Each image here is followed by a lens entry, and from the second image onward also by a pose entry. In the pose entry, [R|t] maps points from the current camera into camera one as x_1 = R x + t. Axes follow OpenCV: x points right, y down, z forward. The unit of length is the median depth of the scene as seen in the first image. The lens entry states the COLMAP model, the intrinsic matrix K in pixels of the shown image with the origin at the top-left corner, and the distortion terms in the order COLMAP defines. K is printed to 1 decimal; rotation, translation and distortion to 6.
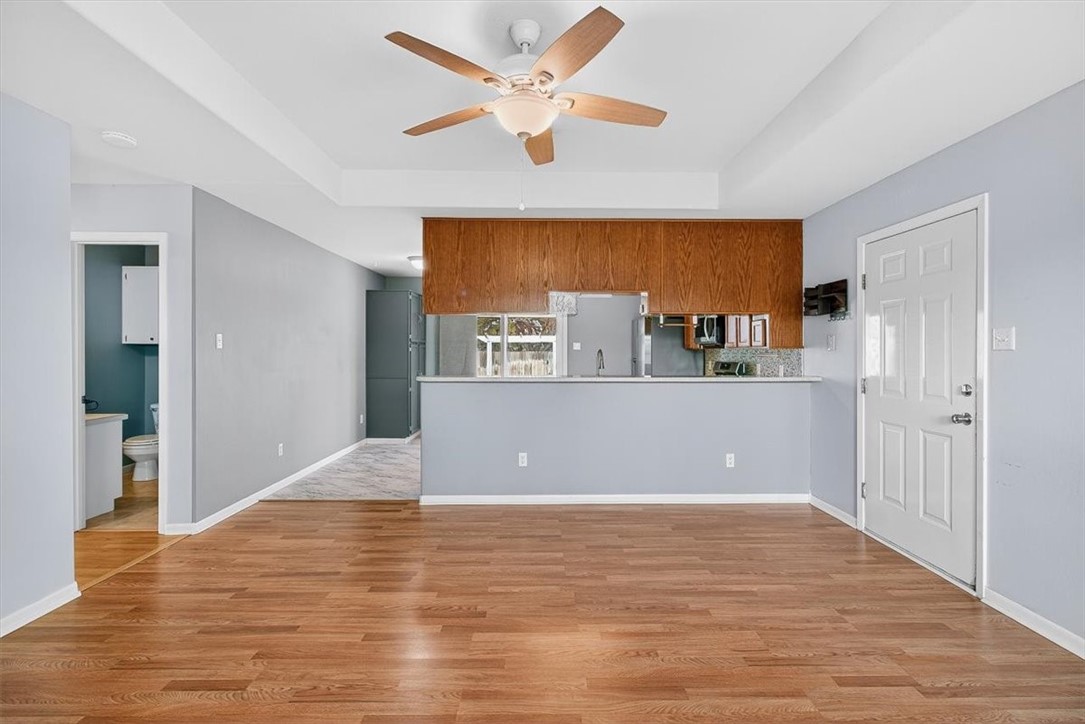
lens RADIAL K [[504.2, 0, 546.0], [0, 504.2, 352.1], [0, 0, 1]] dist [-0.012345, 0.004127]
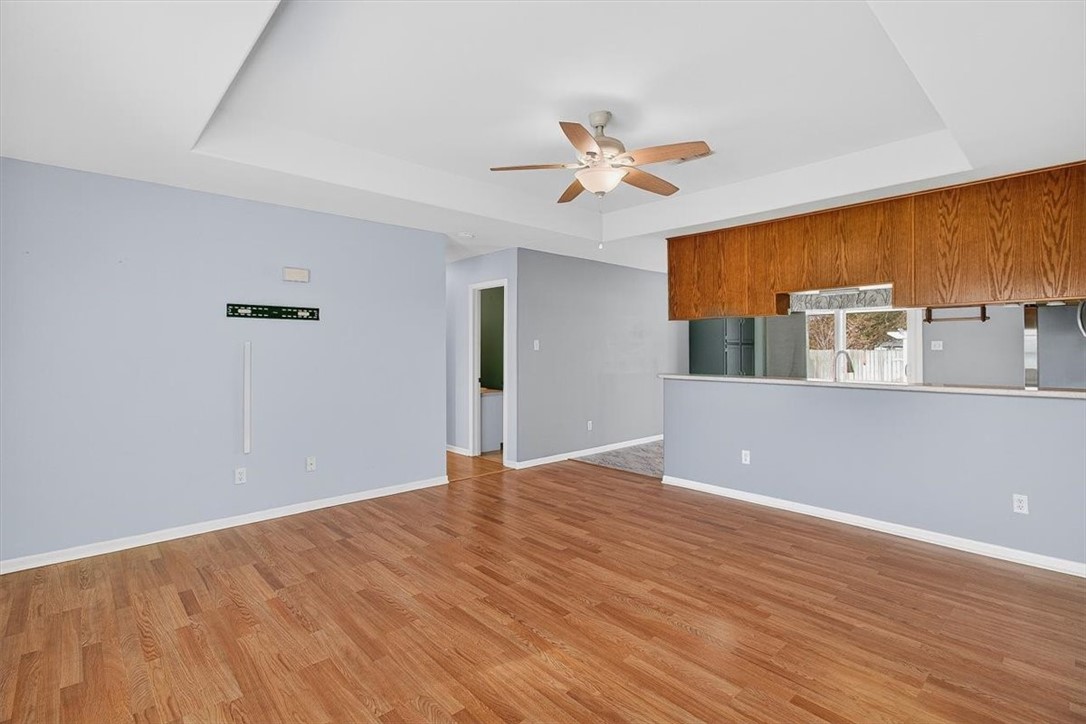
lens RADIAL K [[504.7, 0, 539.0], [0, 504.7, 353.4], [0, 0, 1]] dist [-0.012345, 0.004127]
pose [[0.665481, 0.003379, -0.746407, 0.524427], [-0.000717, 0.999992, 0.003887, -0.006012], [0.746415, -0.002051, 0.665478, -0.003048]]
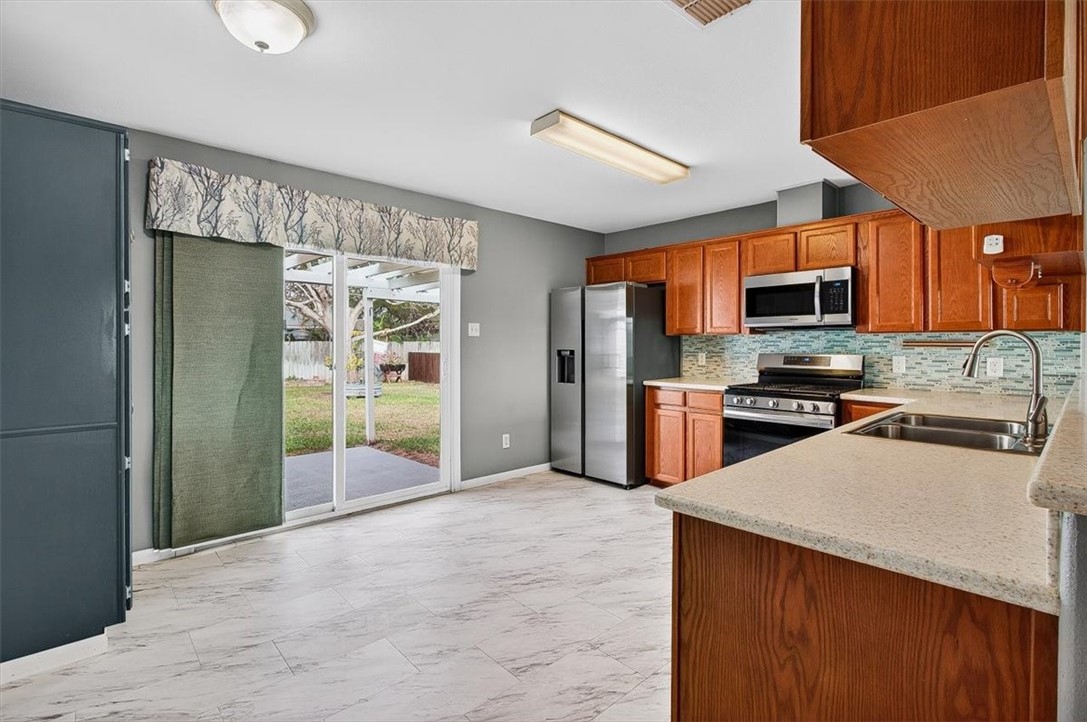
lens RADIAL K [[505.1, 0, 539.0], [0, 505.1, 346.0], [0, 0, 1]] dist [-0.012345, 0.004127]
pose [[0.751798, -0.008056, 0.659345, -0.563869], [0.003274, 0.999959, 0.008485, 0.003601], [-0.659386, -0.004220, 0.751793, 1.196417]]
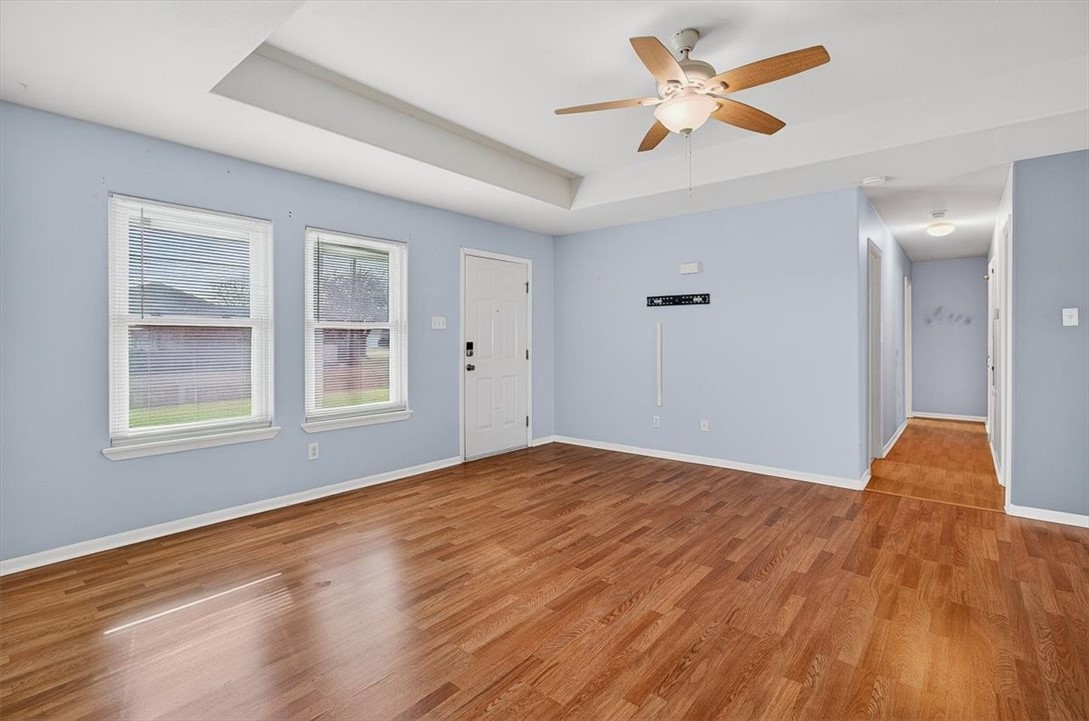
lens RADIAL K [[501.8, 0, 557.0], [0, 501.8, 339.4], [0, 0, 1]] dist [-0.001228, 0.000775]
pose [[-0.629724, -0.002486, -0.776815, 0.626940], [-0.003184, 0.999995, -0.000619, 0.020812], [0.776812, 0.002084, -0.629729, 0.922750]]
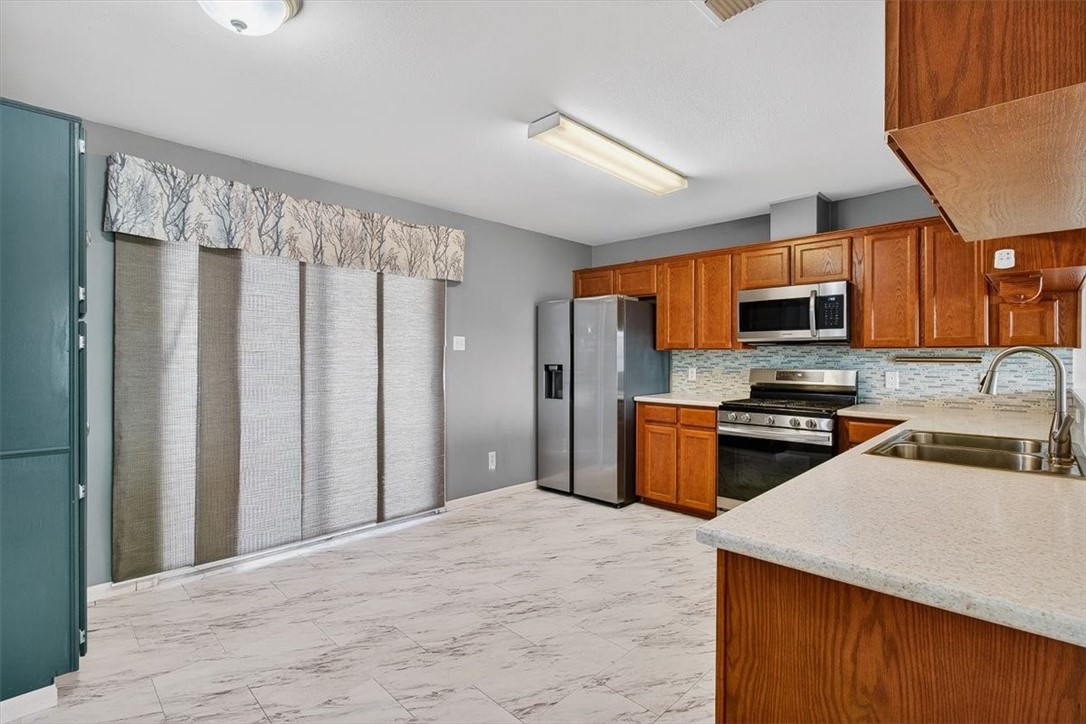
lens RADIAL K [[504.7, 0, 538.5], [0, 504.7, 359.3], [0, 0, 1]] dist [-0.012345, 0.004127]
pose [[0.717634, -0.005812, 0.696397, -0.560793], [0.000664, 0.999970, 0.007660, 0.001902], [-0.696421, -0.005035, 0.717616, 1.249929]]
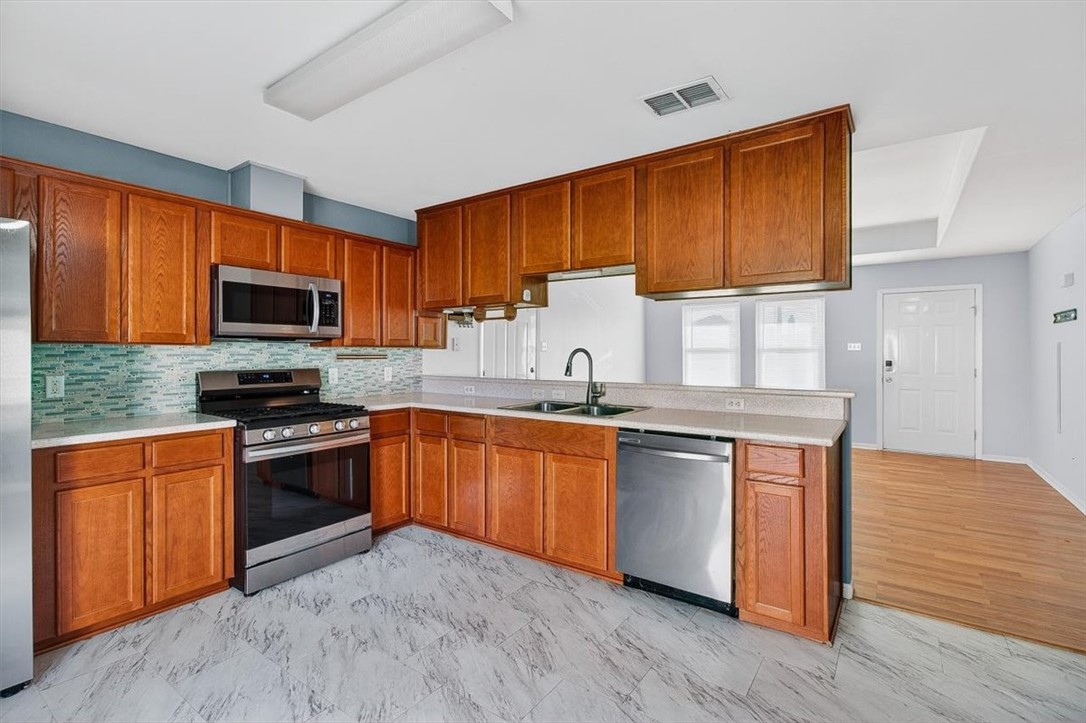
lens RADIAL K [[504.7, 0, 547.0], [0, 504.7, 353.2], [0, 0, 1]] dist [-0.012345, 0.004127]
pose [[-0.811165, -0.002062, 0.584814, -0.365516], [-0.001000, 0.999997, 0.002140, -0.000673], [-0.584817, 0.001151, -0.811164, 2.080392]]
